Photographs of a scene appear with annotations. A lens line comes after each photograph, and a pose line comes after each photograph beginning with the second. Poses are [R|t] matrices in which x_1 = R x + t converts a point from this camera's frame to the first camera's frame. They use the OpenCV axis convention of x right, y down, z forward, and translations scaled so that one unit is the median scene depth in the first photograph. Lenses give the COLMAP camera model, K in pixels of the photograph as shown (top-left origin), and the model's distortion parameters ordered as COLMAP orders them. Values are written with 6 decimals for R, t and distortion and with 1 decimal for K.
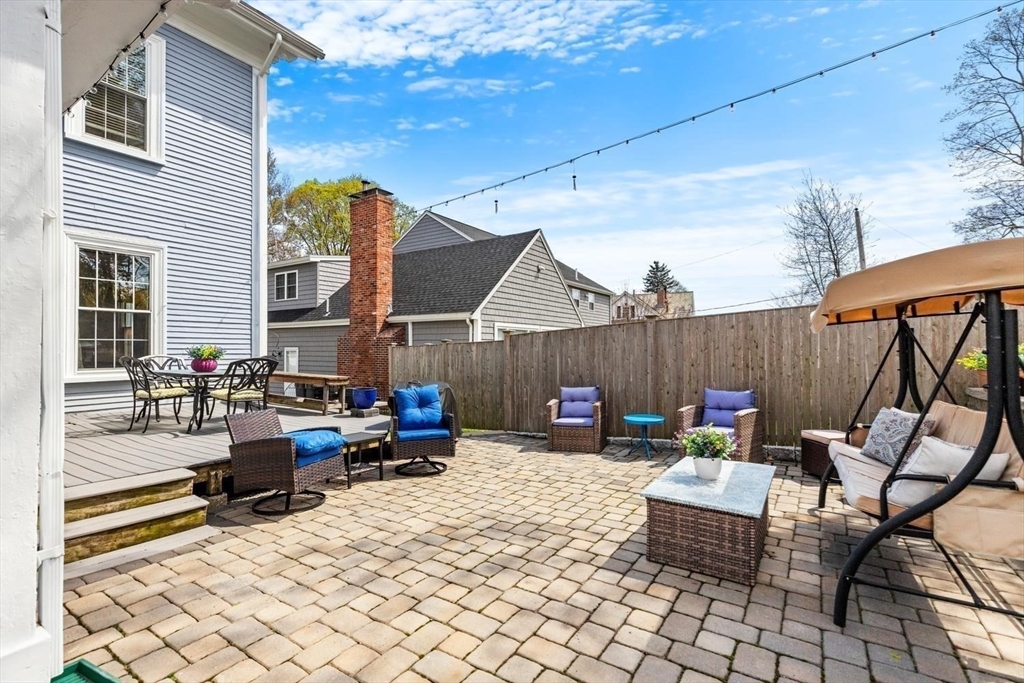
lens RADIAL K [[462.6, 0, 508.4], [0, 462.6, 343.0], [0, 0, 1]] dist [0.010676, -0.001927]
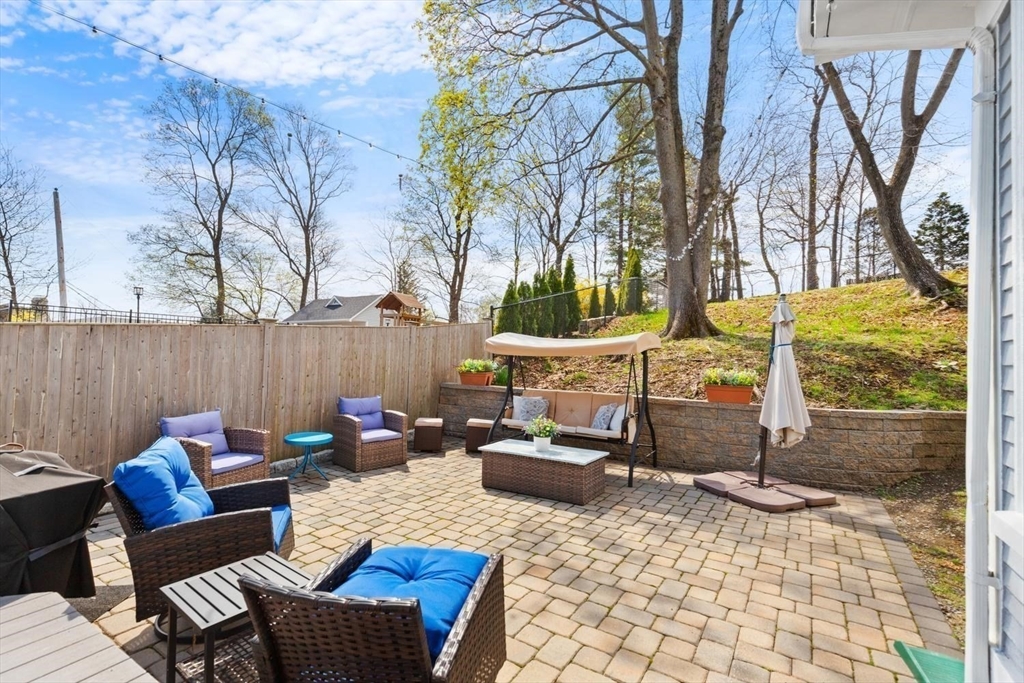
lens RADIAL K [[462.6, 0, 507.7], [0, 462.6, 345.1], [0, 0, 1]] dist [0.010676, -0.001927]
pose [[-0.018476, 0.028170, 0.999432, -1.152756], [-0.043675, 0.998626, -0.028955, -0.012280], [-0.998875, -0.044185, -0.017220, 1.191029]]
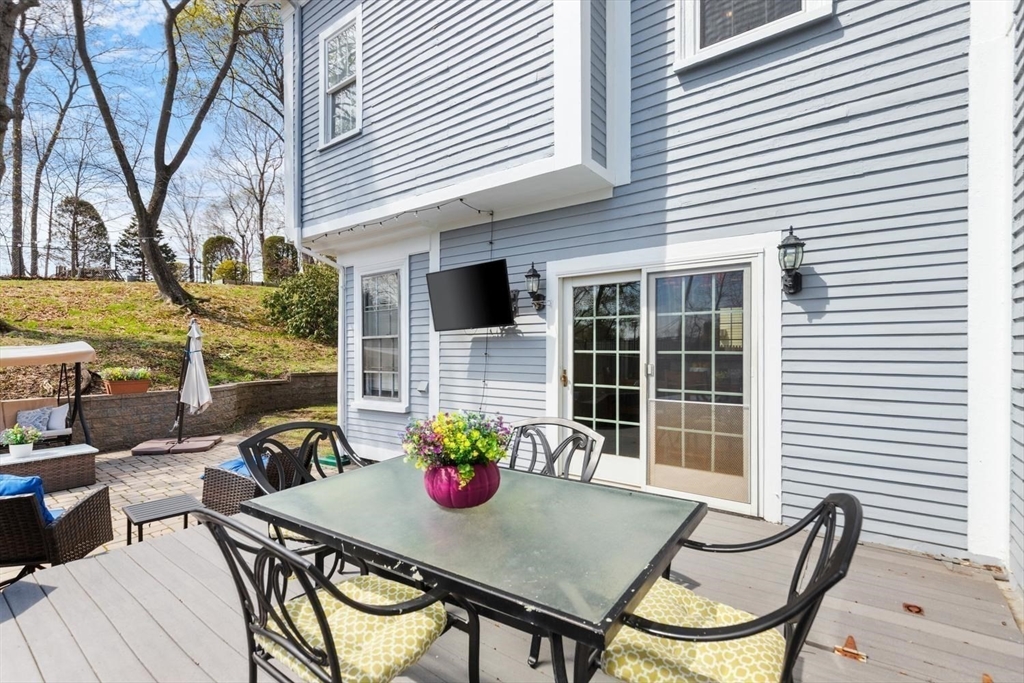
lens RADIAL K [[462.6, 0, 508.9], [0, 462.6, 346.3], [0, 0, 1]] dist [0.010676, -0.001927]
pose [[-0.998704, 0.000463, 0.050886, -1.433683], [-0.000590, 0.999786, -0.020672, -0.074055], [-0.050884, -0.020675, -0.998491, 2.666955]]
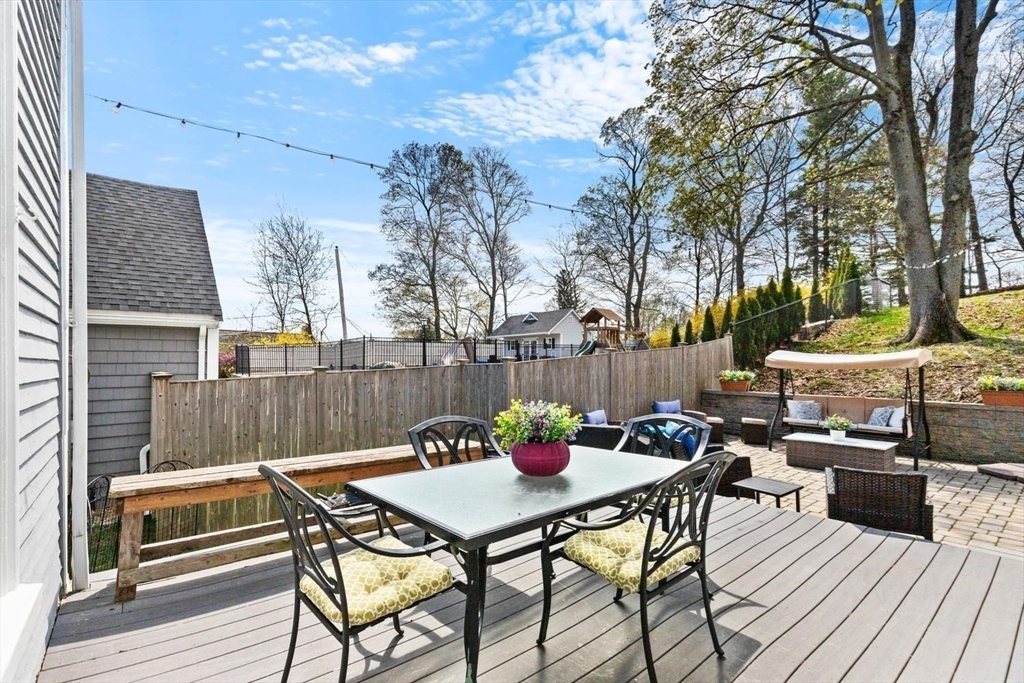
lens RADIAL K [[462.6, 0, 507.7], [0, 462.6, 353.3], [0, 0, 1]] dist [0.010676, -0.001927]
pose [[0.296562, 0.011277, 0.954947, -2.114448], [-0.012519, 0.999890, -0.007919, -0.074302], [-0.954932, -0.009607, 0.296670, 1.871173]]
